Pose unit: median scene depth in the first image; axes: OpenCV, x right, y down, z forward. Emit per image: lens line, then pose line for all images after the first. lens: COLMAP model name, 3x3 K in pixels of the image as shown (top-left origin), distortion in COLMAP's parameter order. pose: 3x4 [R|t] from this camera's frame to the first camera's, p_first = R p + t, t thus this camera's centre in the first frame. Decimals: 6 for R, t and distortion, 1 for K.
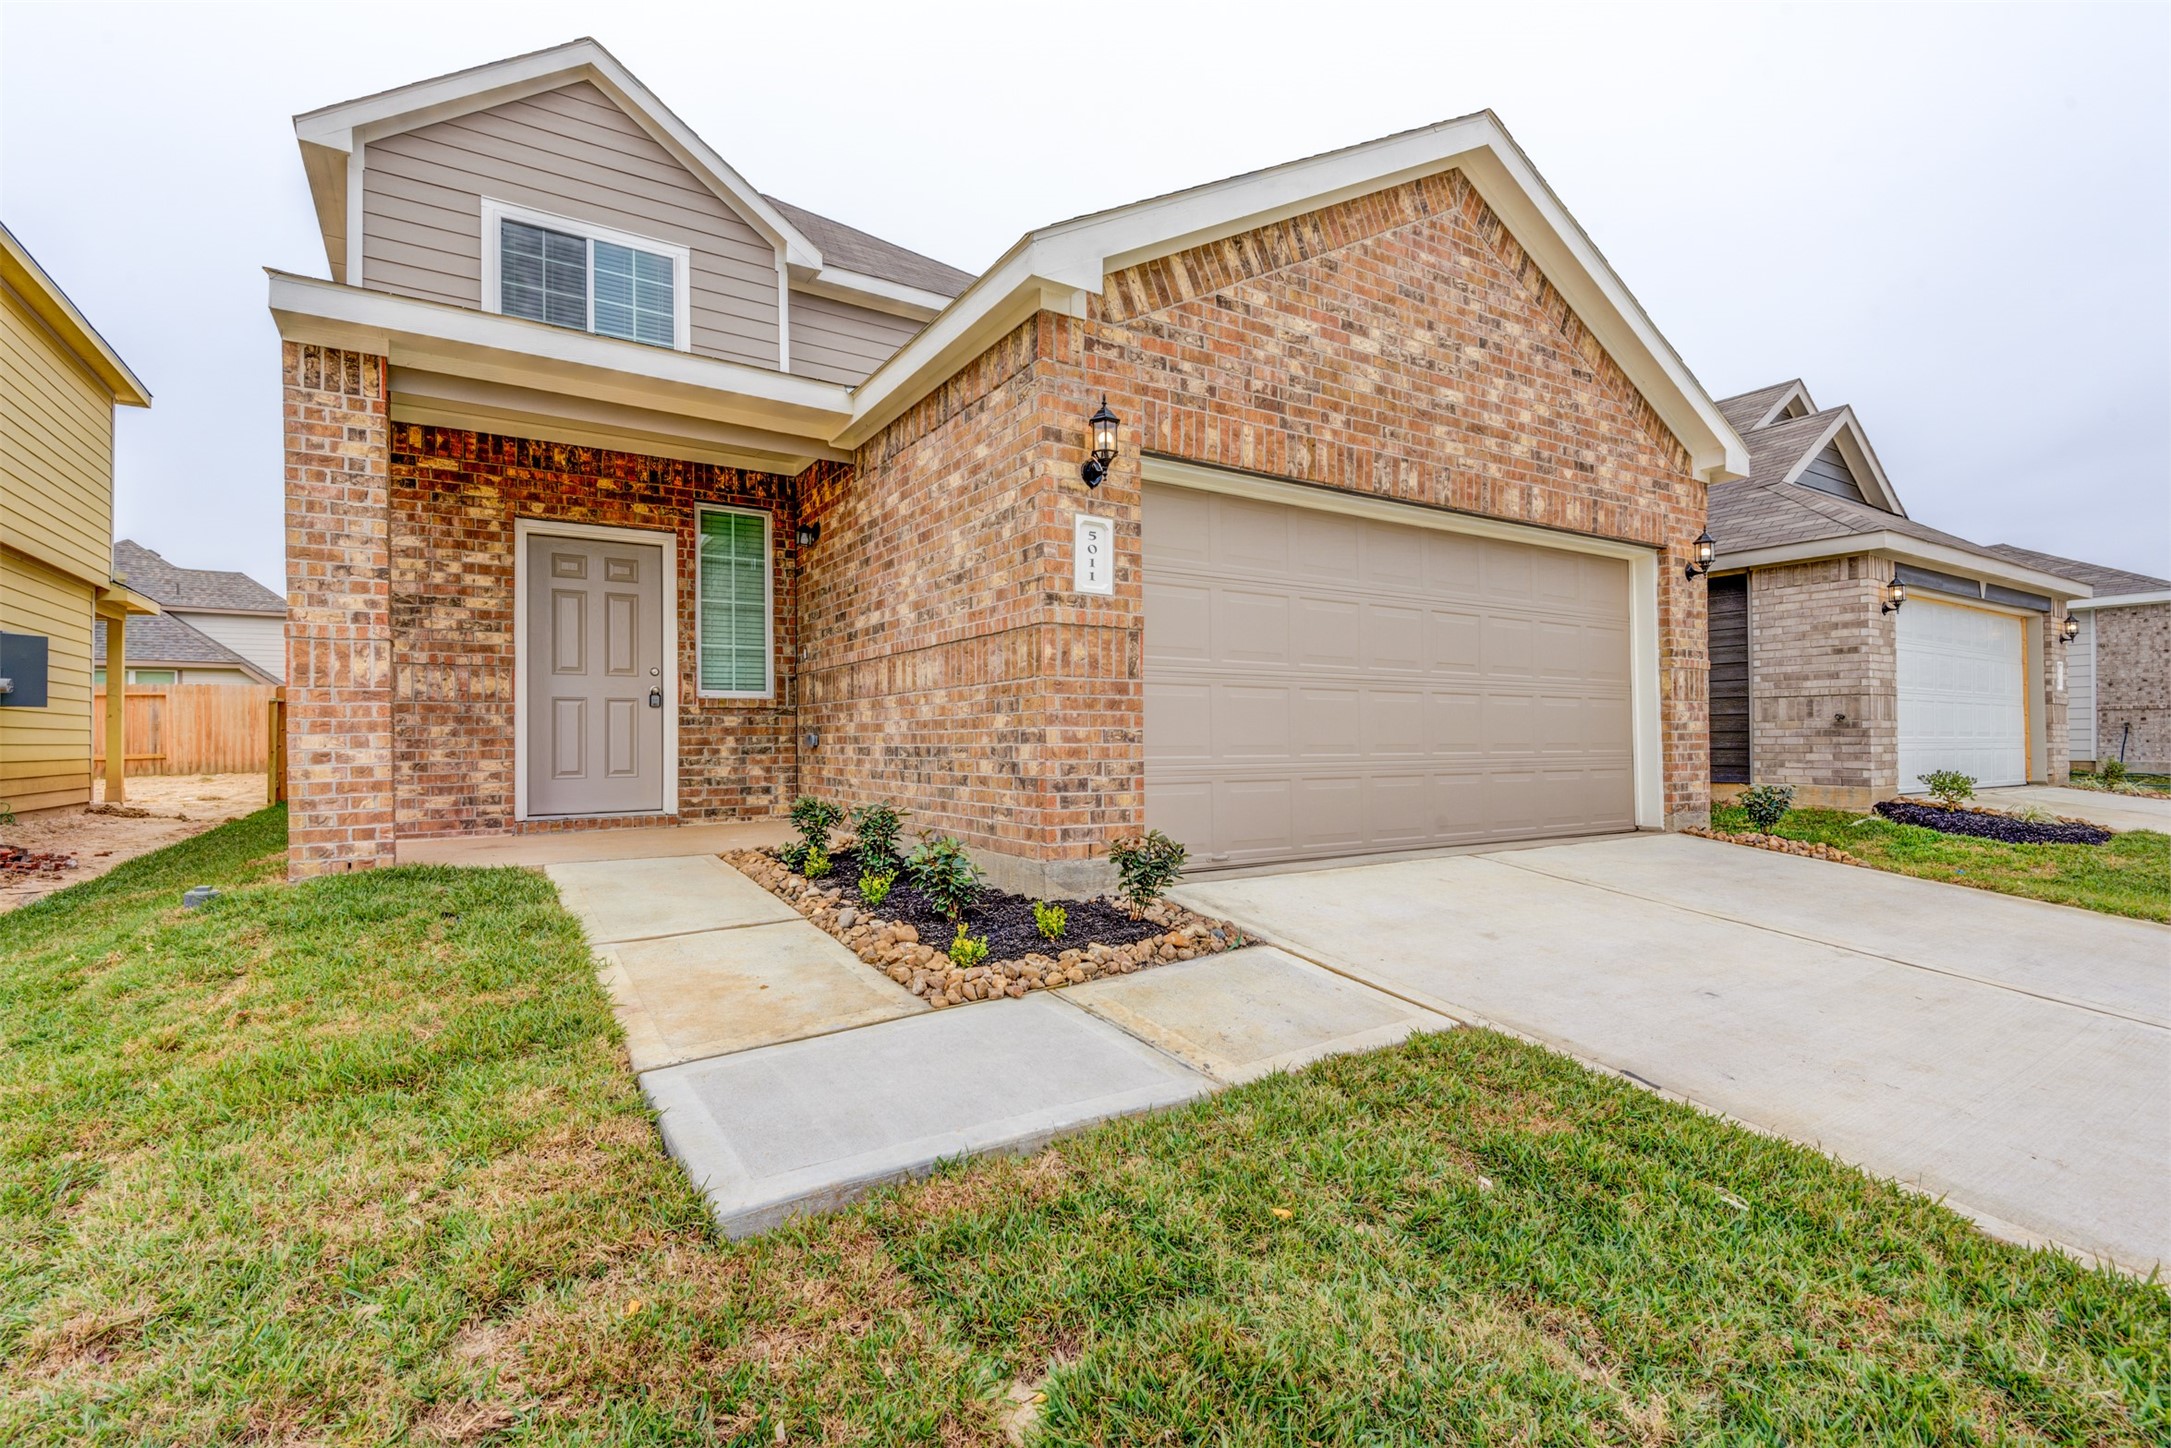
lens RADIAL K [[979.5, 0, 1097.3], [0, 979.5, 729.9], [0, 0, 1]] dist [0.051748, -0.038140]
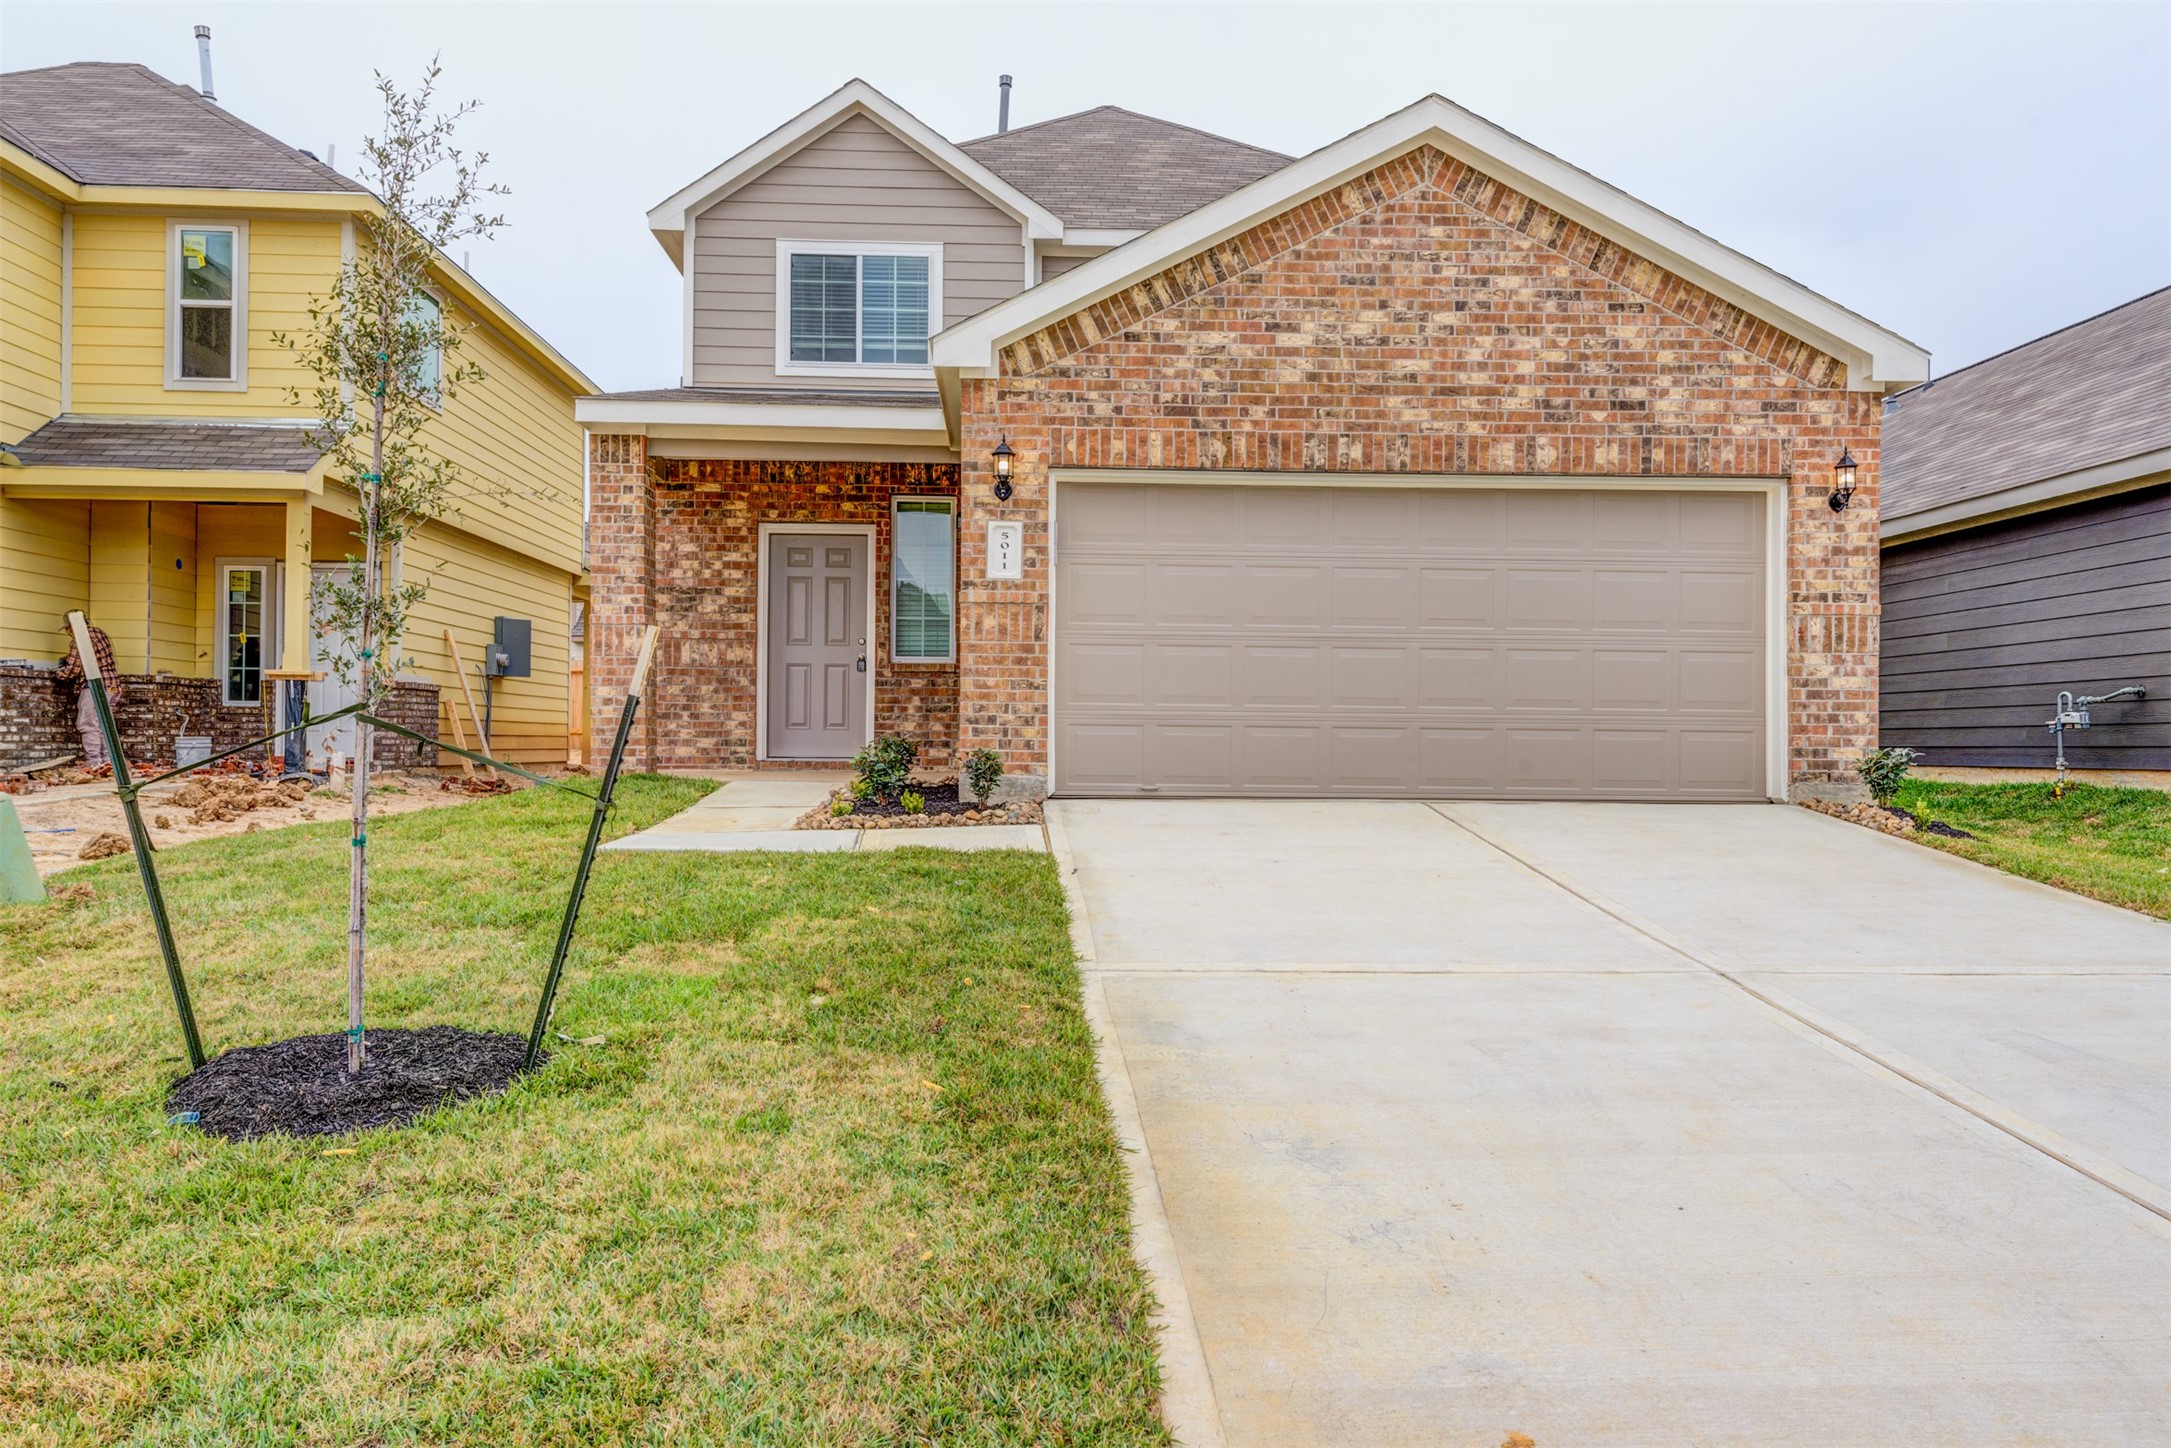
lens RADIAL K [[1600.3, 0, 1091.7], [0, 1600.3, 728.7], [0, 0, 1]] dist [0.072235, -0.075800]
pose [[0.867498, 0.009055, -0.497357, 0.850203], [-0.008009, 0.999959, 0.004236, 0.040526], [0.497375, 0.000309, 0.867535, -0.604662]]
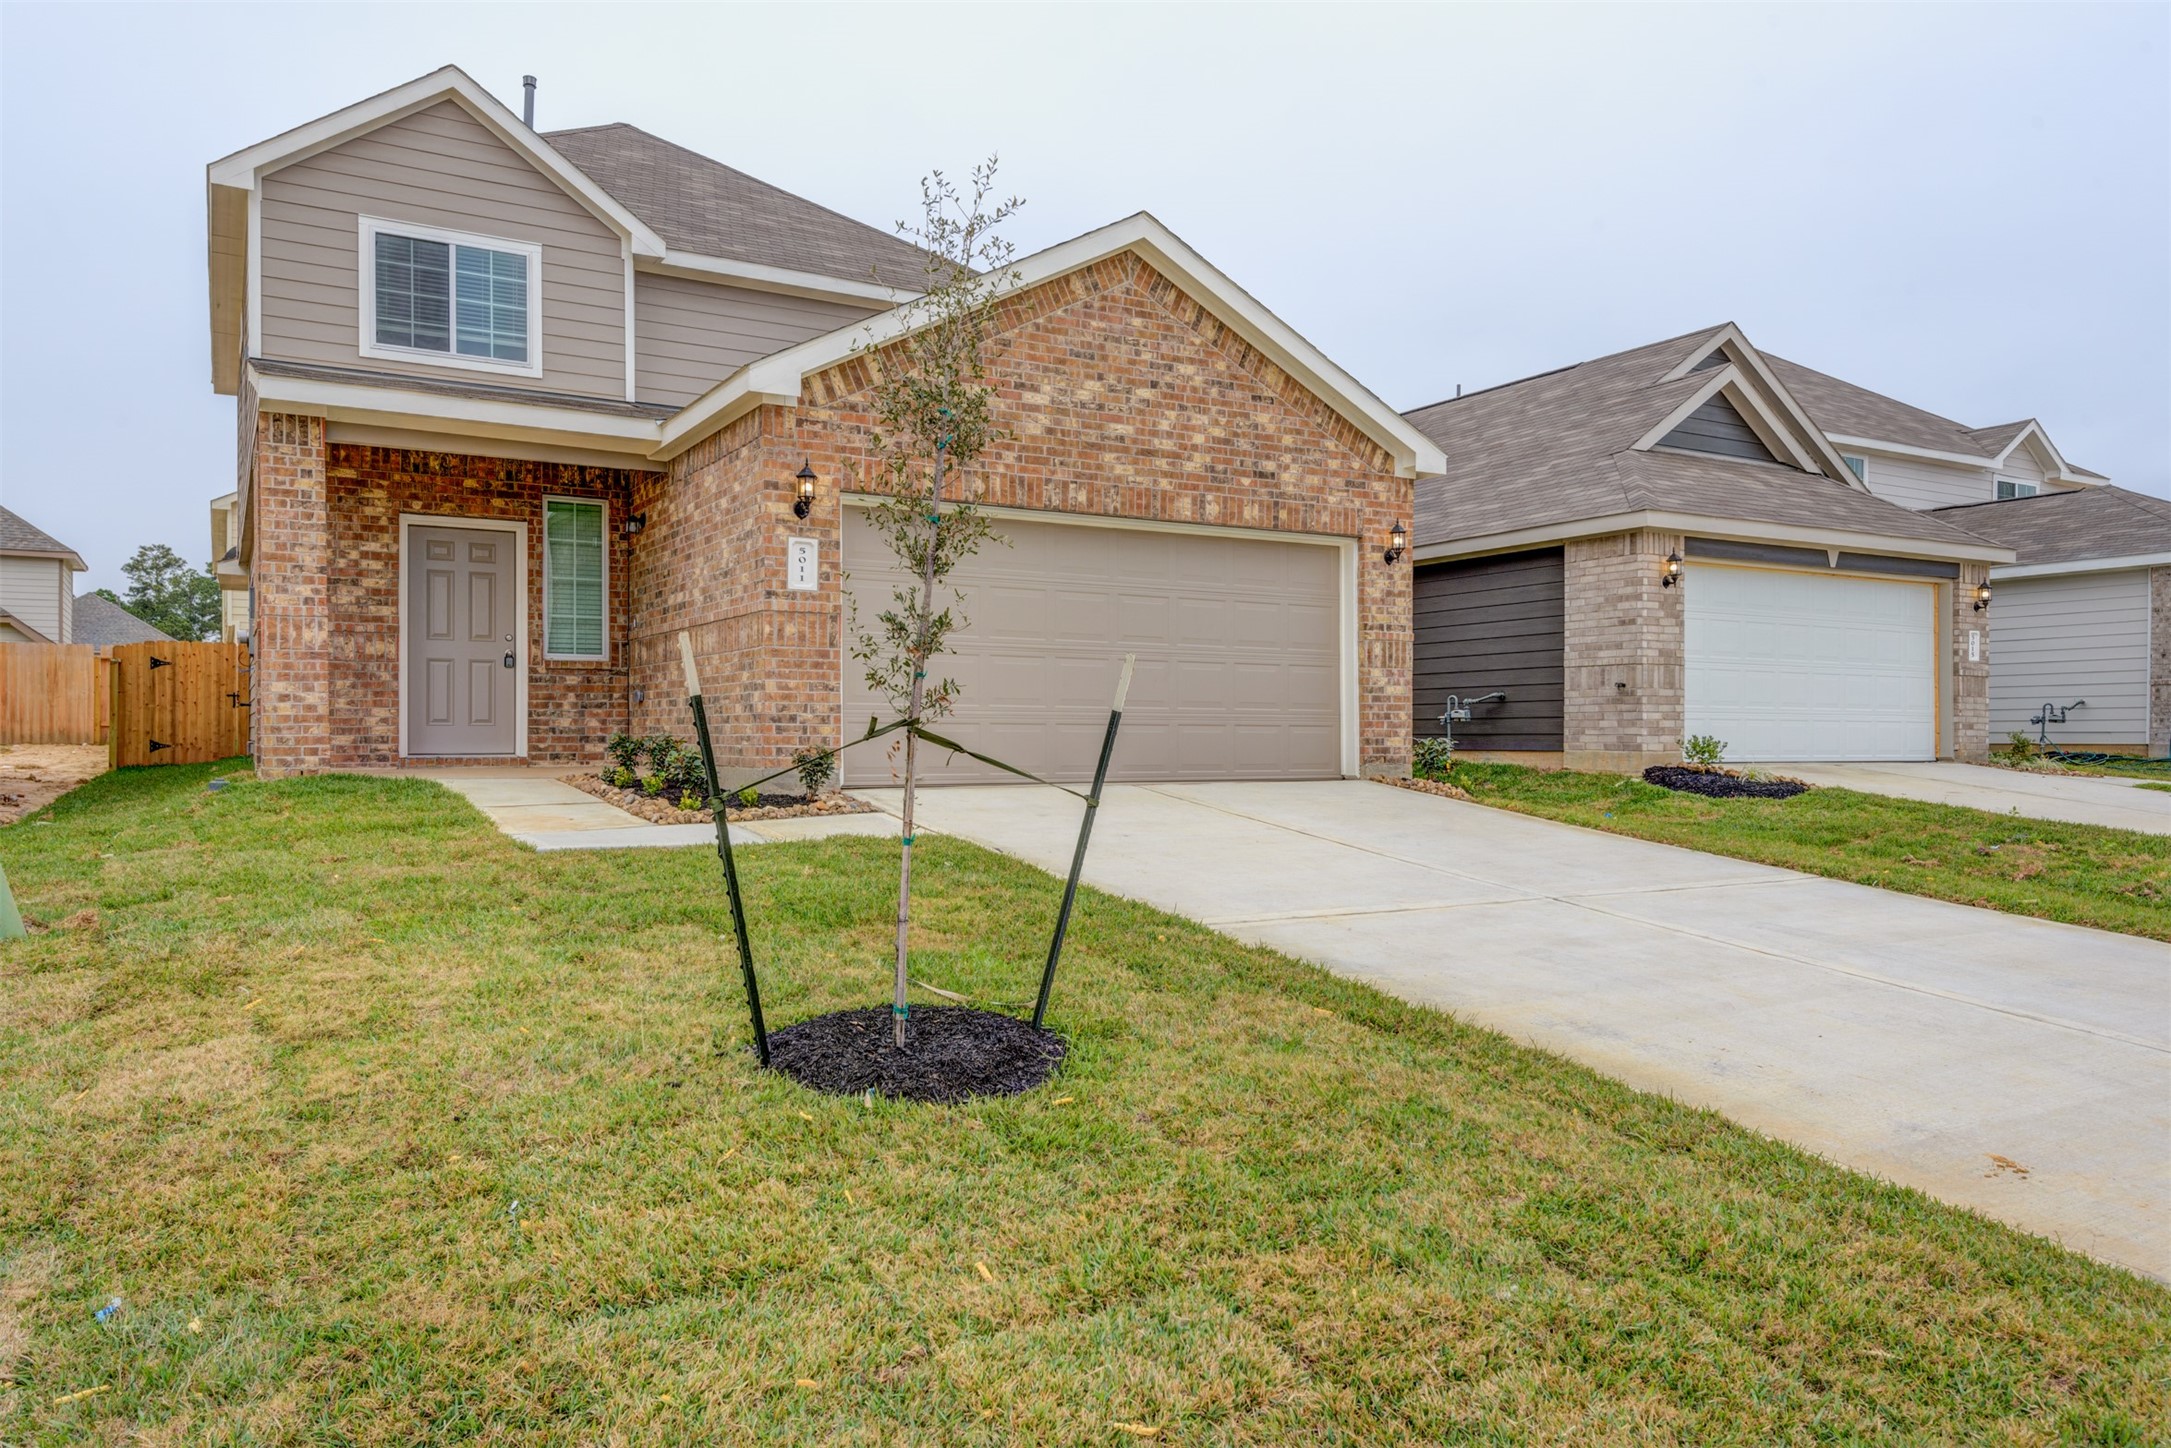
lens RADIAL K [[1470.0, 0, 1087.0], [0, 1470.0, 727.7], [0, 0, 1]] dist [0.074806, -0.065861]
pose [[0.998884, 0.008290, -0.046503, 0.376671], [-0.007917, 0.999935, 0.008207, 0.033711], [0.046568, -0.007829, 0.998884, -0.857147]]
